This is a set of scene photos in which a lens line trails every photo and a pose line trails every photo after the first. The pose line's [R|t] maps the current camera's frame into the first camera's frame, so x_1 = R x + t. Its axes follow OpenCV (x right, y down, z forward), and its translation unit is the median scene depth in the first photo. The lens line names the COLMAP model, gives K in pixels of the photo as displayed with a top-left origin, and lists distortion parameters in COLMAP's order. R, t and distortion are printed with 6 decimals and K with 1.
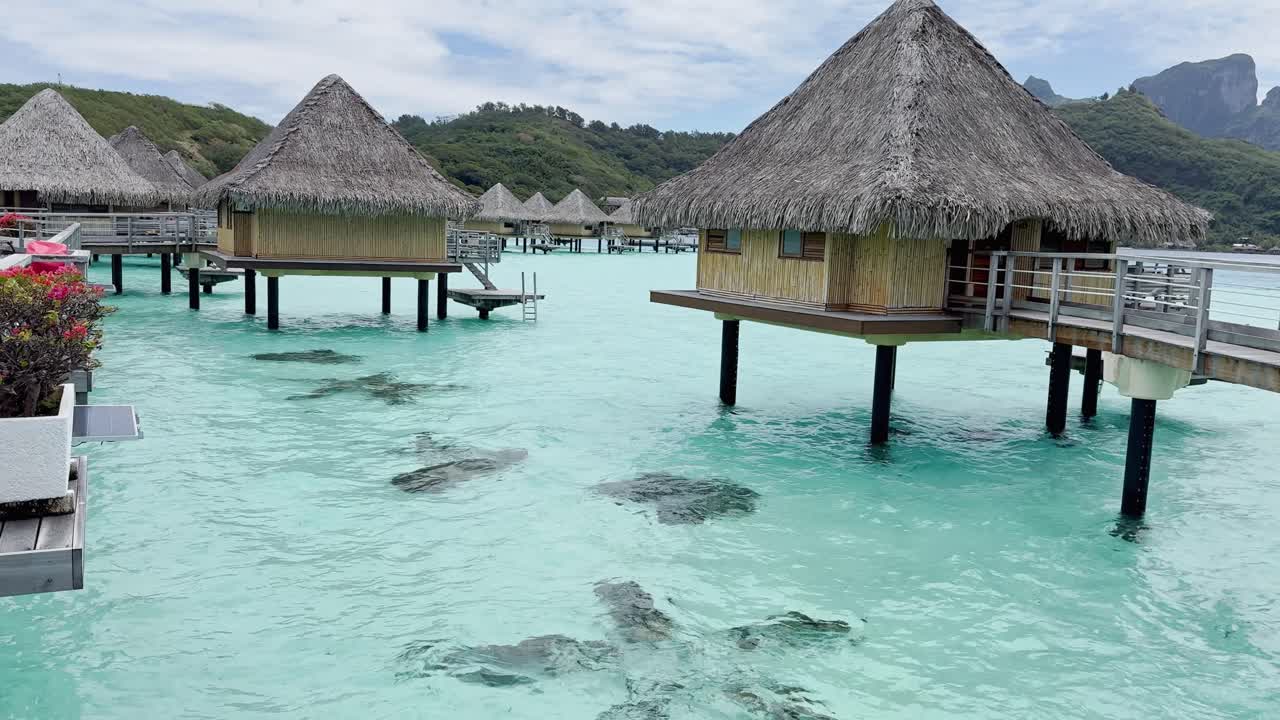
lens RADIAL K [[1088.3, 0, 640.0], [0, 1088.3, 360.0], [0, 0, 1]] dist [0.185958, -0.370076]
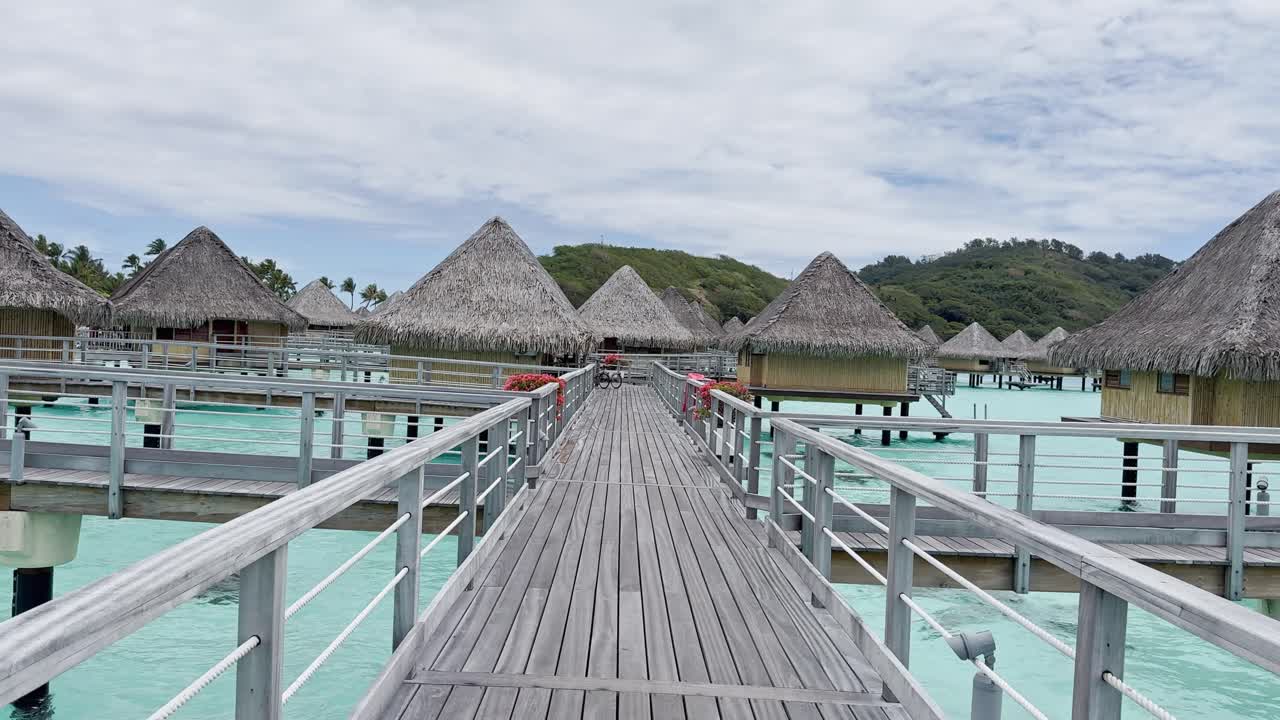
lens RADIAL K [[1088.3, 0, 640.0], [0, 1088.3, 360.0], [0, 0, 1]] dist [0.185958, -0.370076]
pose [[0.909171, 0.008724, -0.416331, 0.040556], [-0.059788, 0.992157, -0.109772, 0.017179], [0.412108, 0.124693, 0.902562, -0.155811]]
